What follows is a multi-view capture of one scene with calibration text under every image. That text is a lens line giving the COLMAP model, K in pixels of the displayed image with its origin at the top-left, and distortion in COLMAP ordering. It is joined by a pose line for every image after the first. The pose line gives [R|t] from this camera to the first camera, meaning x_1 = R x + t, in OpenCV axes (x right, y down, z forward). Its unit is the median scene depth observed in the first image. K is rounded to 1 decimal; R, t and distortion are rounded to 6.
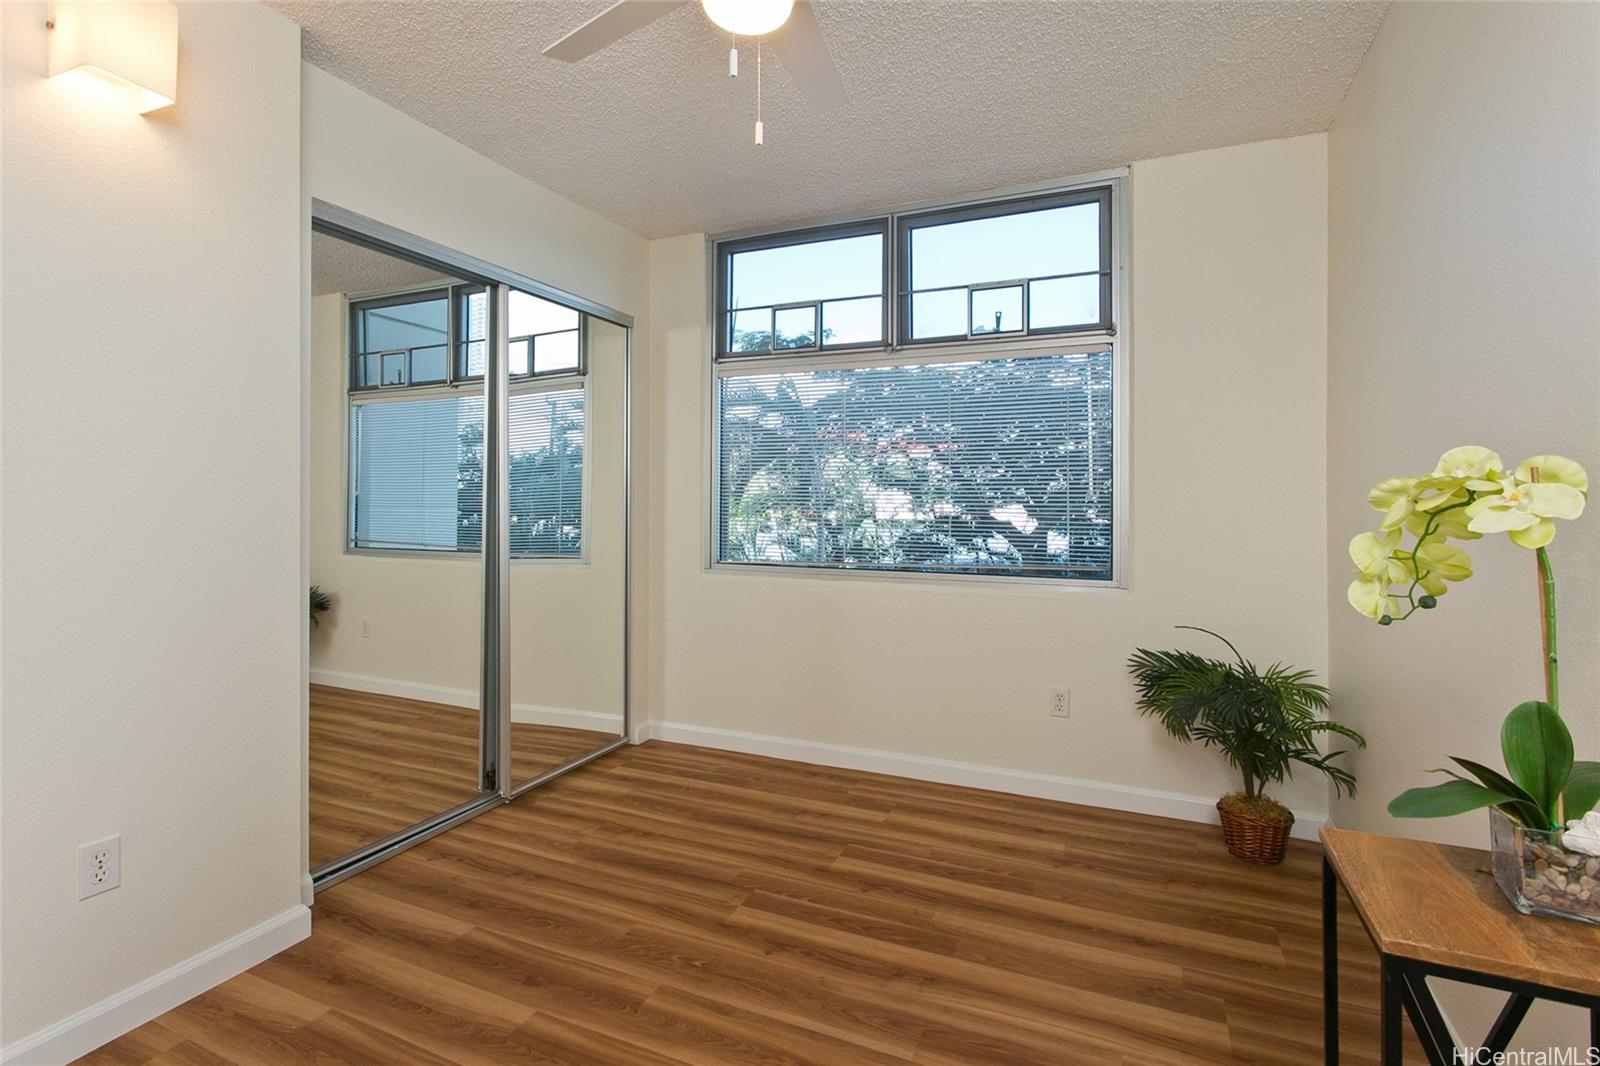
lens RADIAL K [[756.2, 0, 800.7], [0, 756.2, 484.7], [0, 0, 1]] dist [0.000128, 0.000232]
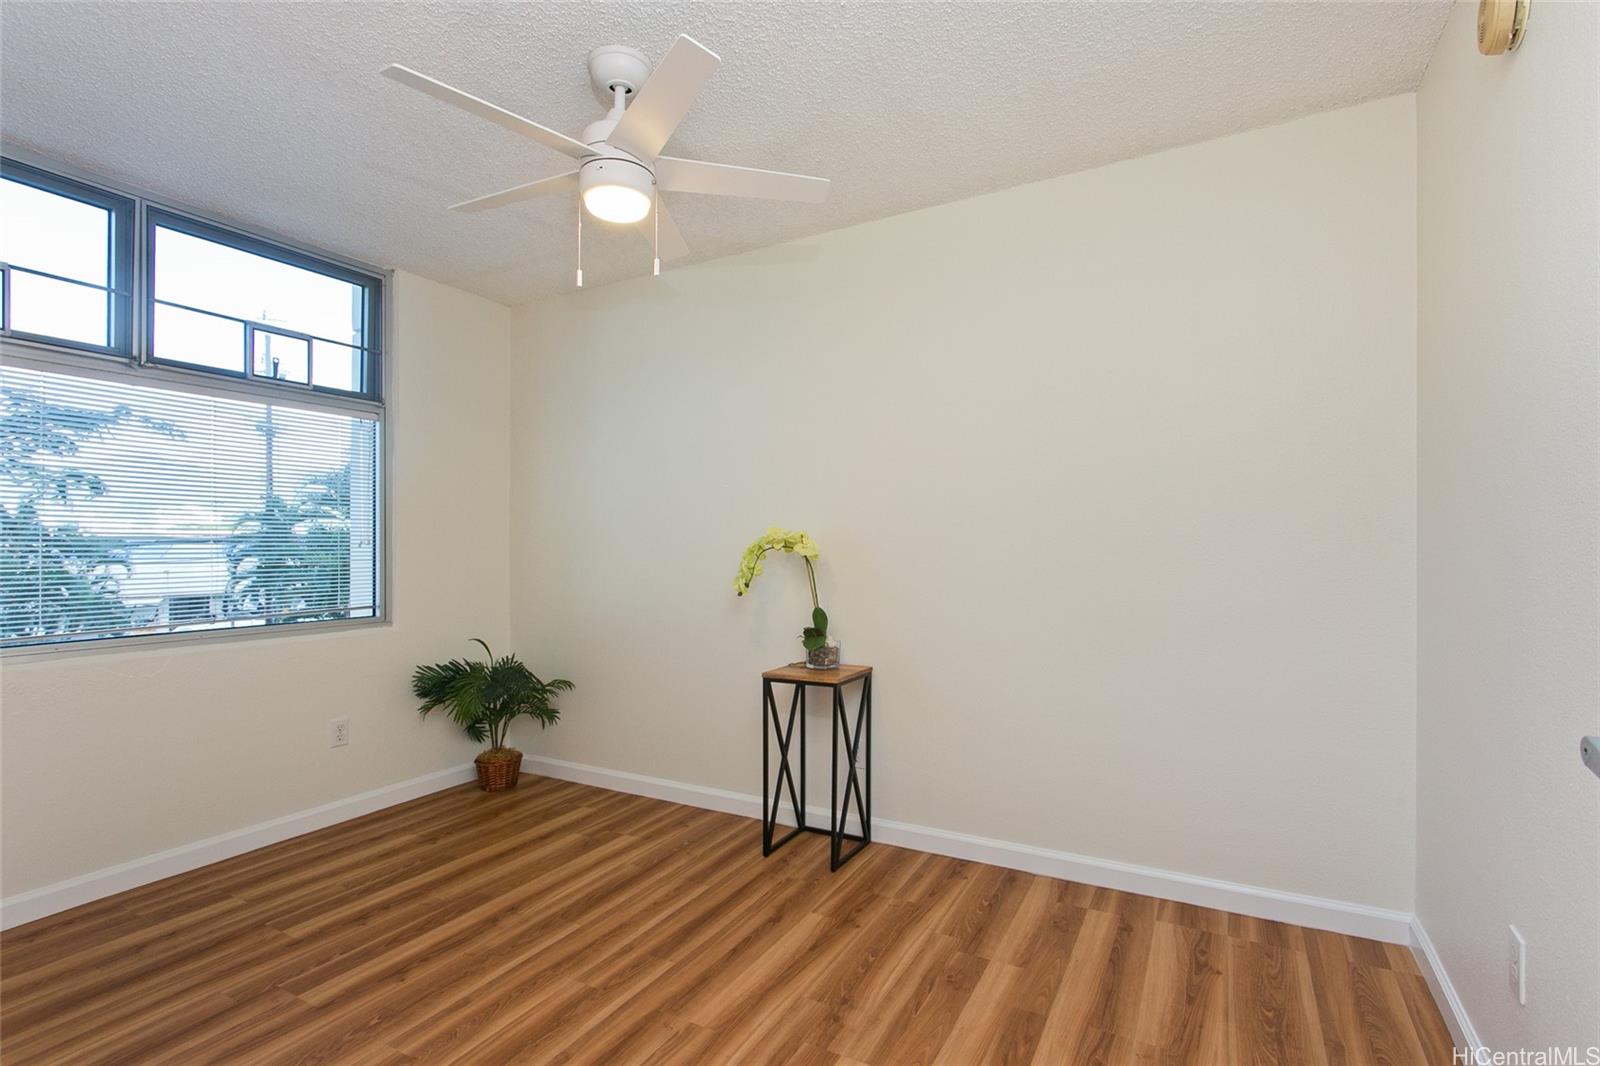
lens RADIAL K [[753.3, 0, 801.1], [0, 753.3, 539.7], [0, 0, 1]] dist [0.000595, 0.000079]
pose [[0.096775, 0.003553, 0.995300, -0.773918], [-0.012349, 0.999921, -0.002369, 0.002510], [-0.995230, -0.012061, 0.096812, 0.265258]]
